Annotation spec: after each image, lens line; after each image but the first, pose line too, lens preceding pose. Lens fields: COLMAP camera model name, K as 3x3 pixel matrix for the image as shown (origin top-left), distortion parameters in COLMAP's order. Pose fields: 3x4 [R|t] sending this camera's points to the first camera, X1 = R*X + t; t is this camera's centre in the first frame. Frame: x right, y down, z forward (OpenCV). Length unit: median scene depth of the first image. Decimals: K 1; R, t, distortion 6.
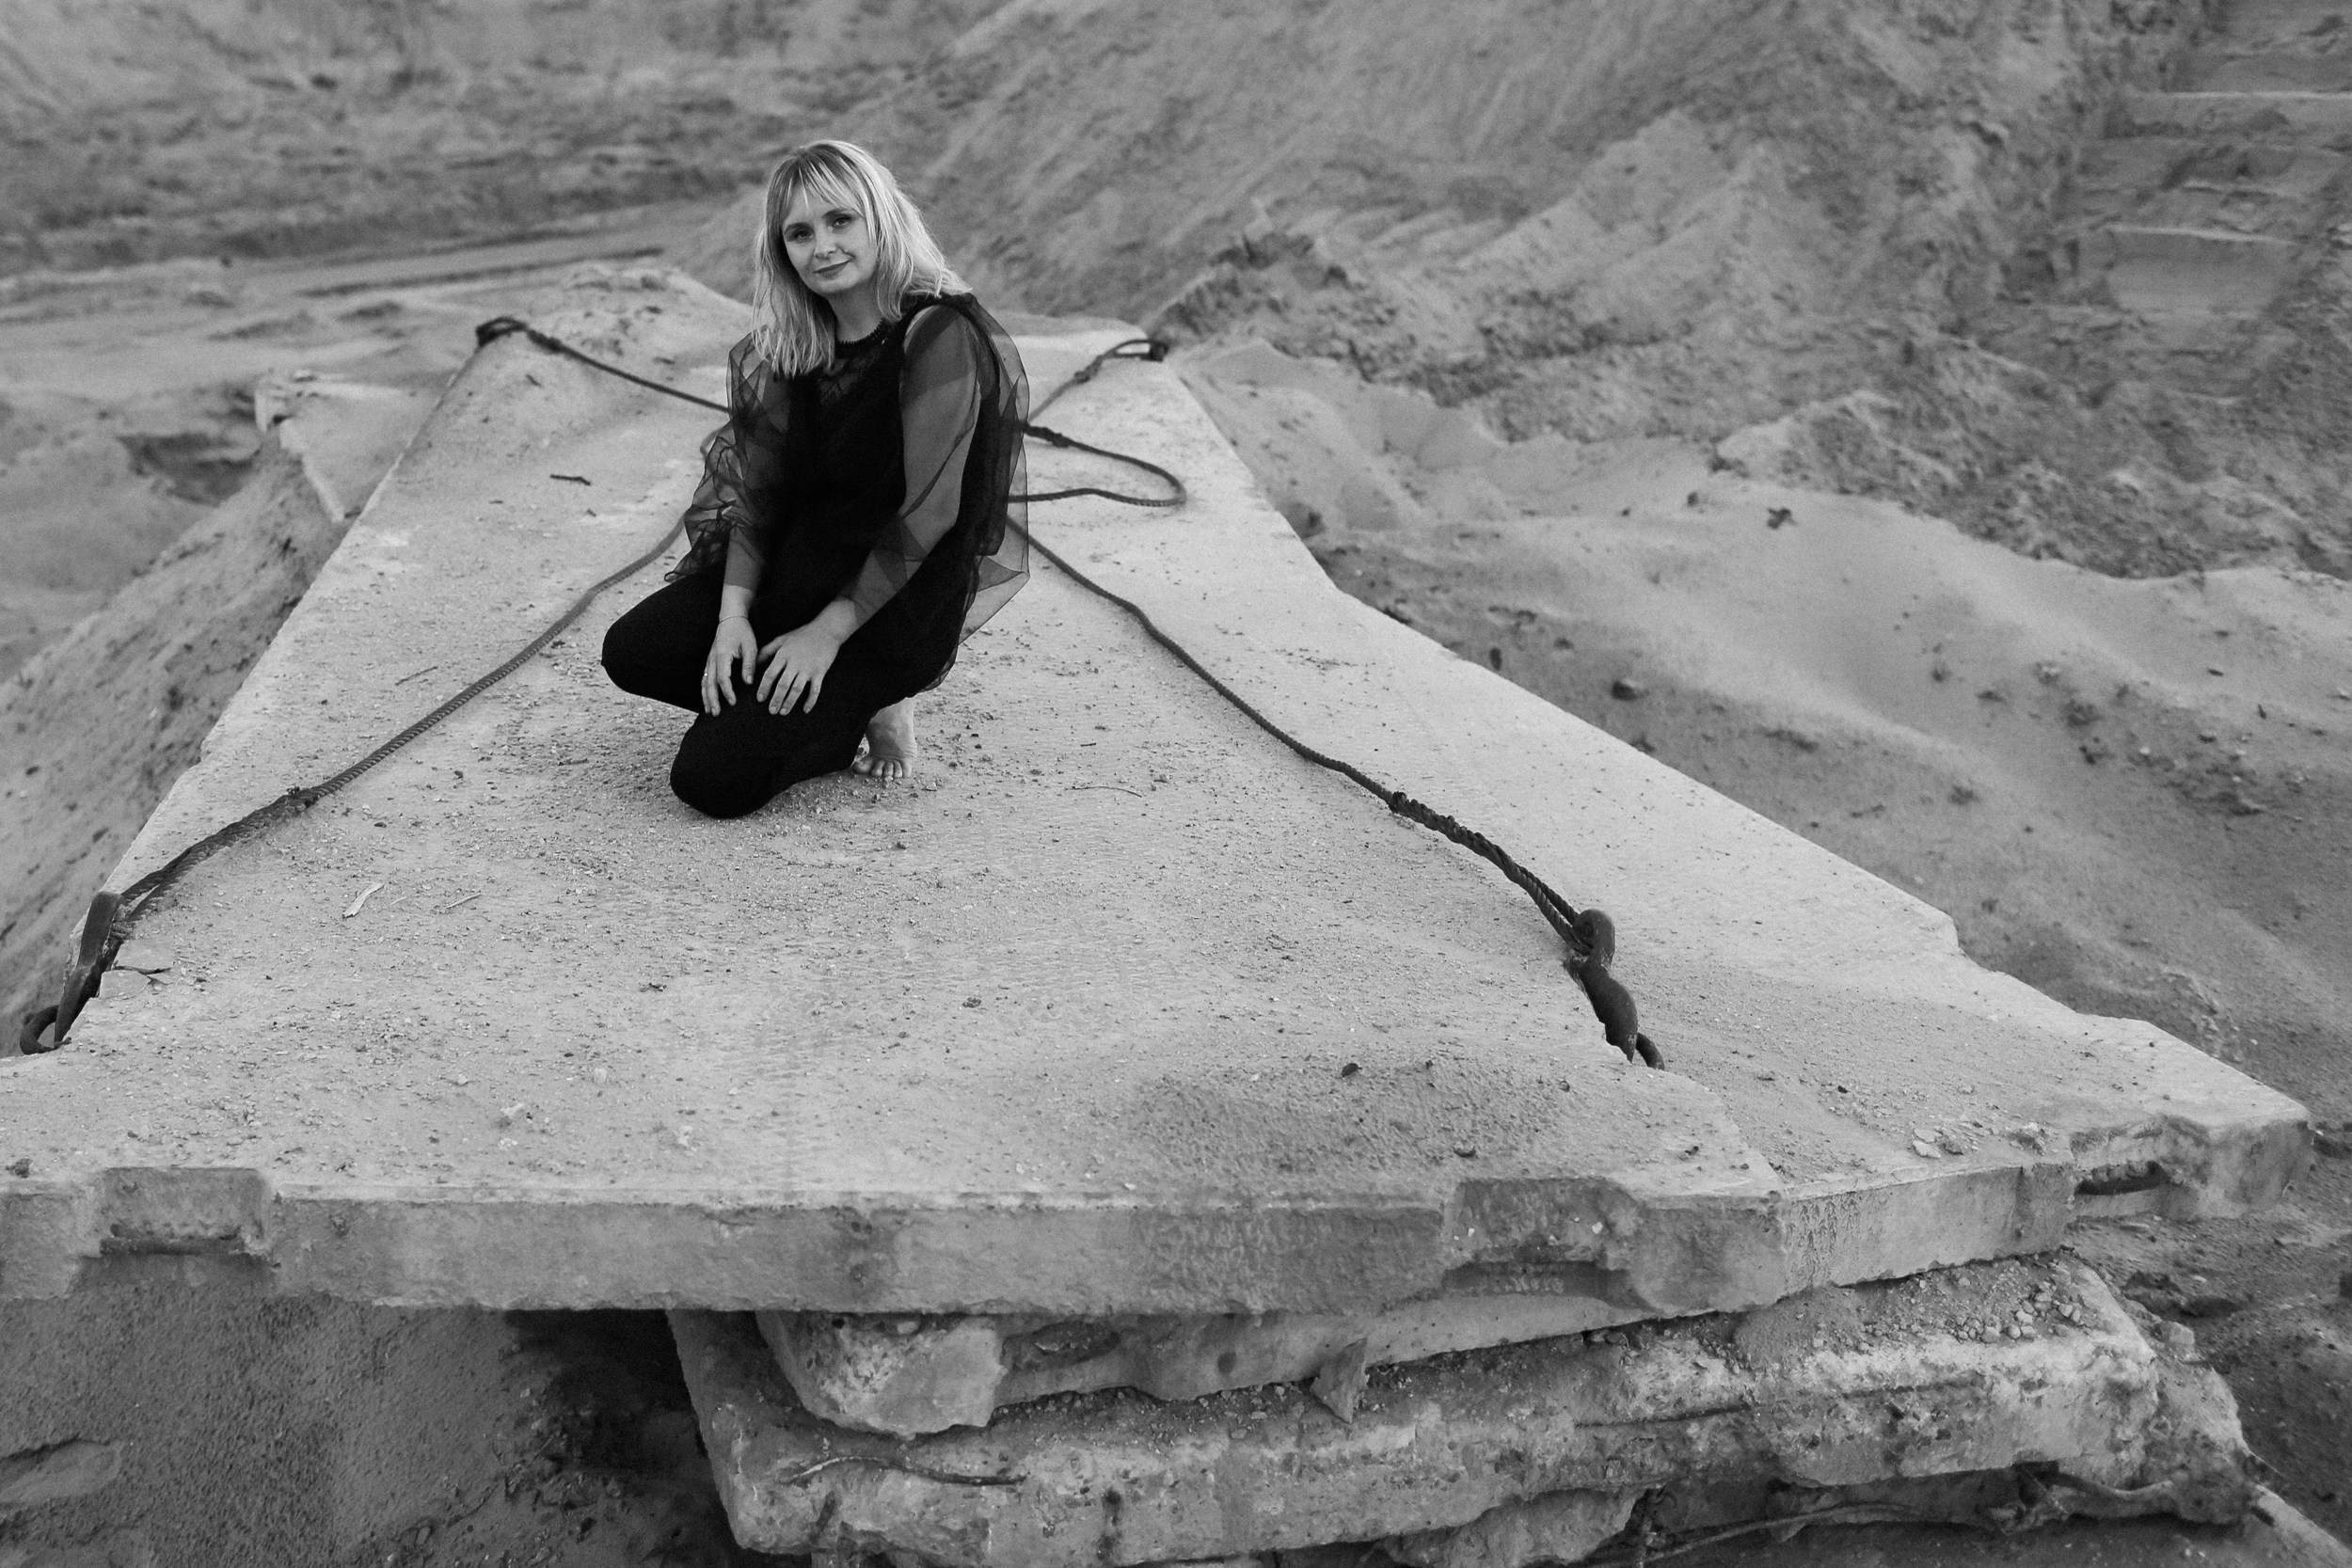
lens RADIAL K [[2902.4, 0, 1175.7], [0, 2902.4, 709.4], [0, 0, 1]] dist [-0.073314, 0.009011]
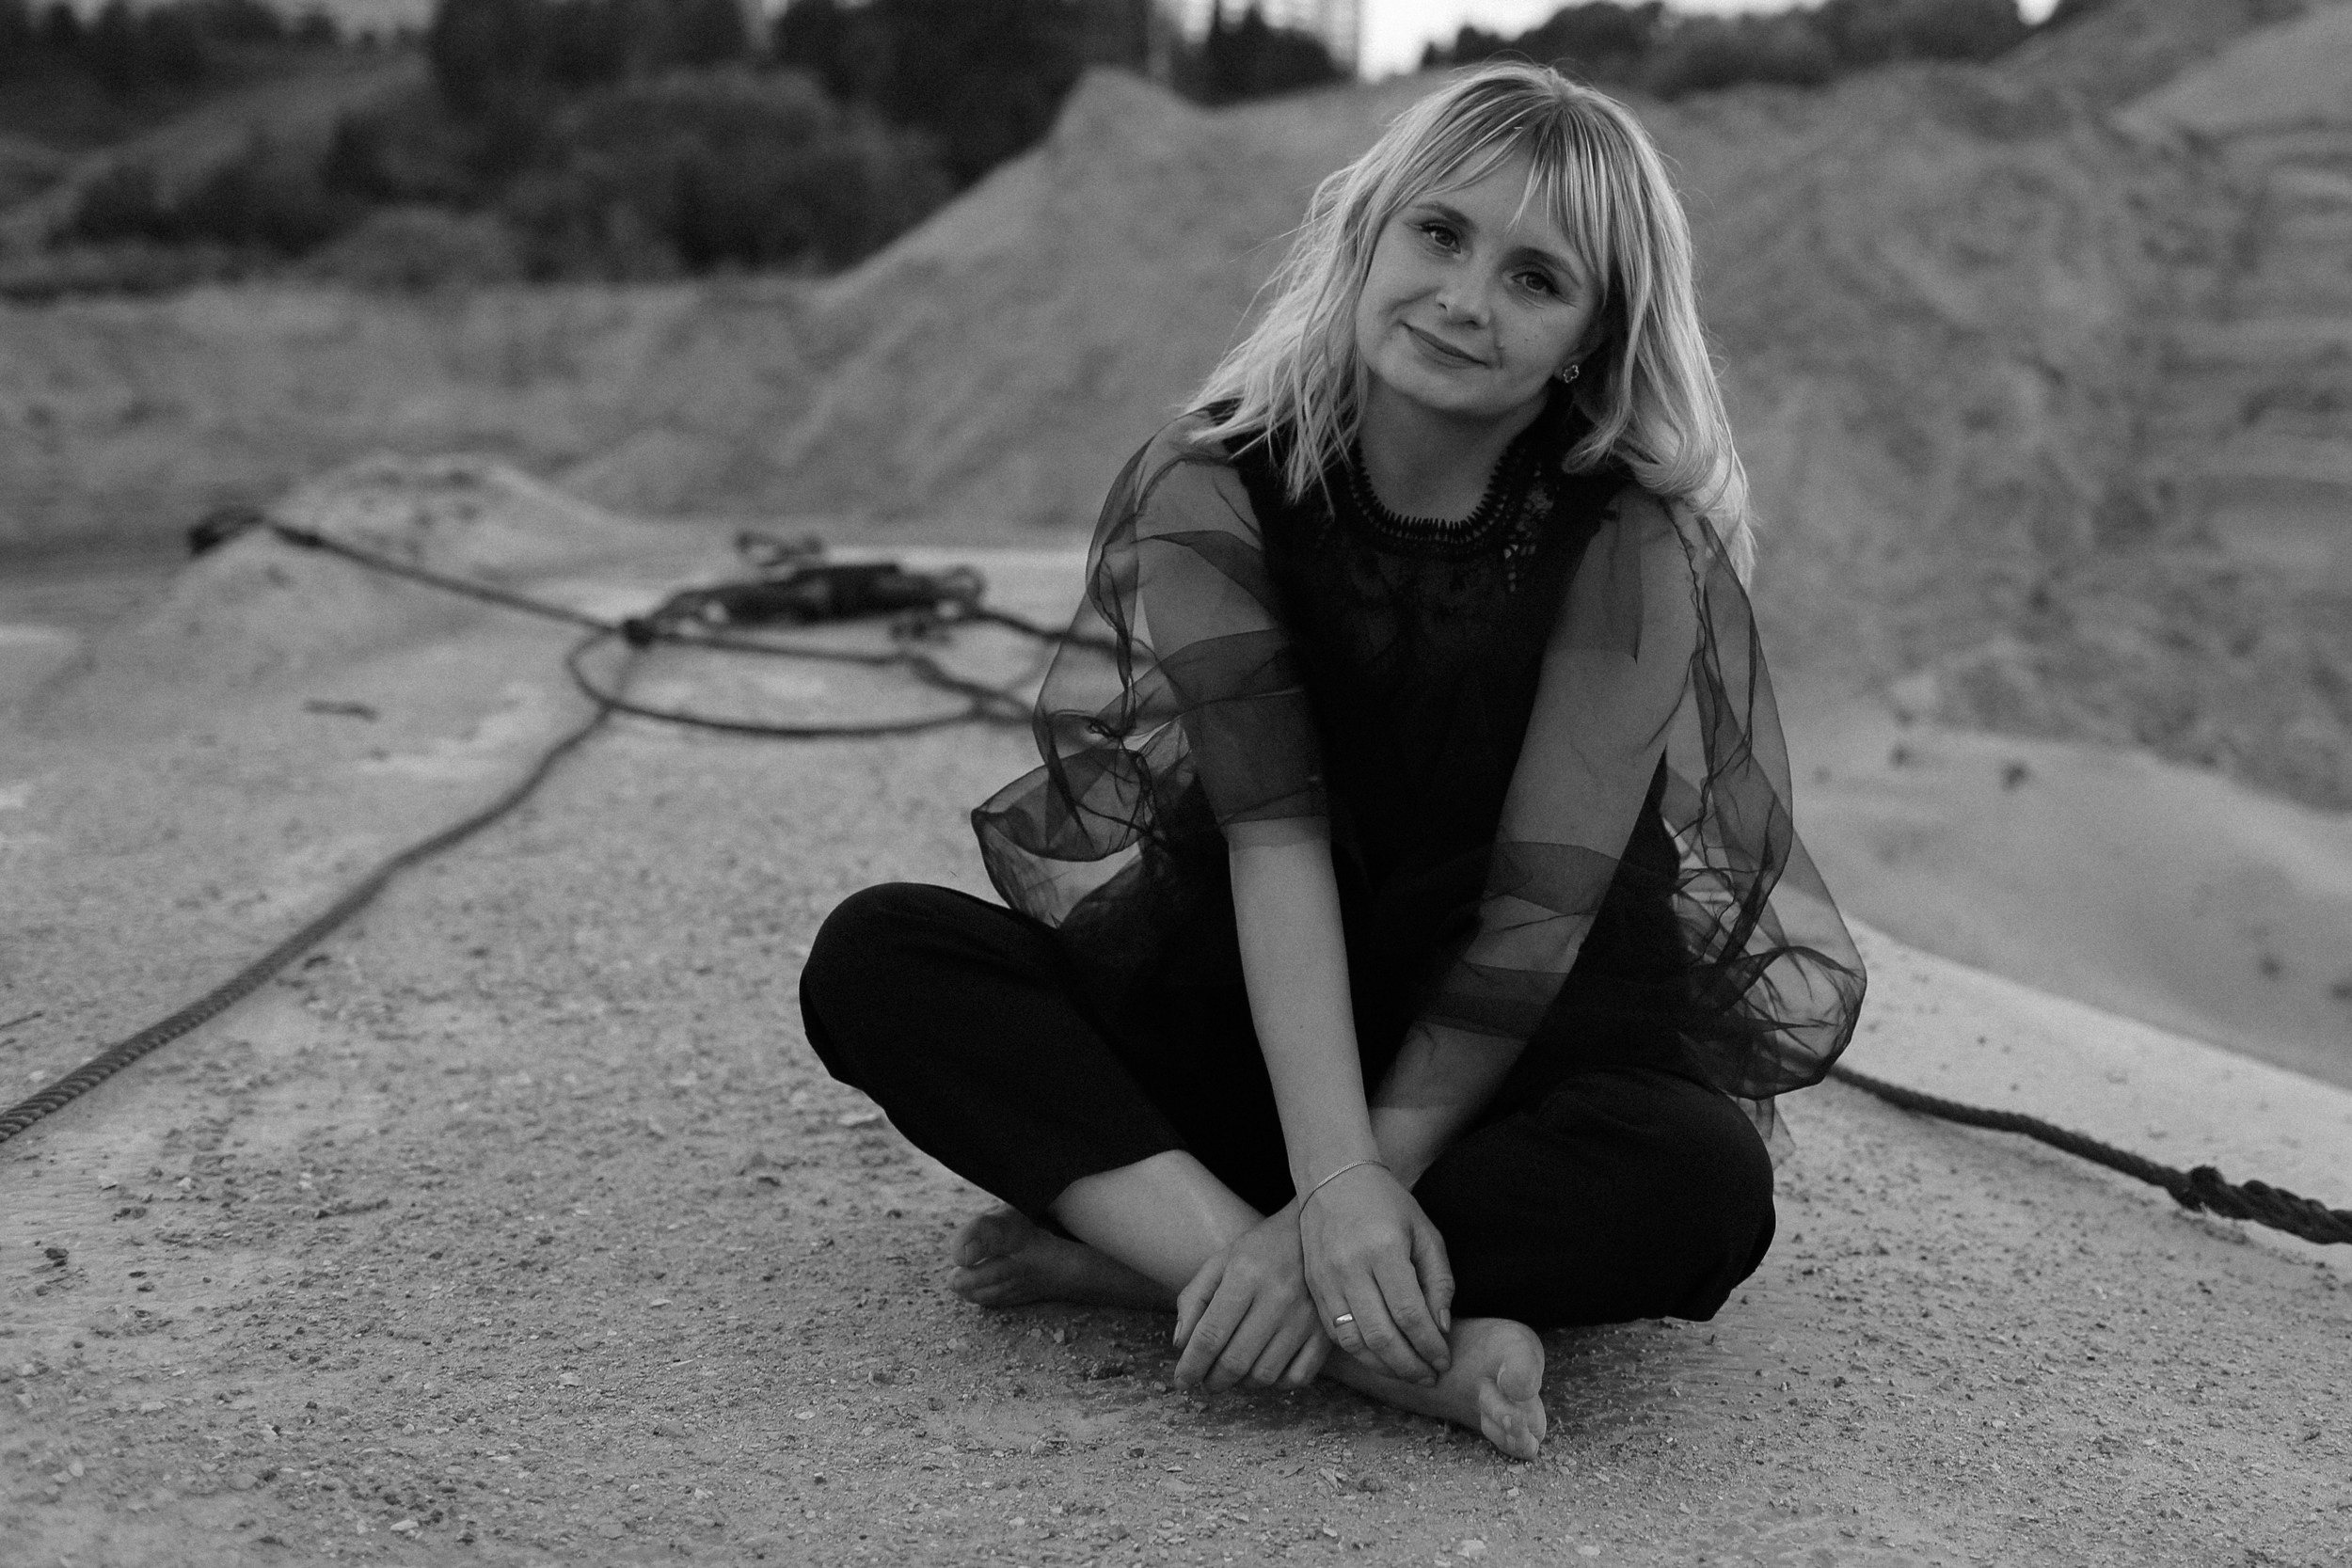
lens RADIAL K [[2919.8, 0, 1614.3], [0, 2919.8, 657.8], [0, 0, 1]] dist [-0.108719, 0.100478]
pose [[0.976590, -0.023004, 0.213877, -0.141984], [0.053353, 0.989101, -0.137233, 0.007082], [-0.208389, 0.145431, 0.967173, 0.668152]]
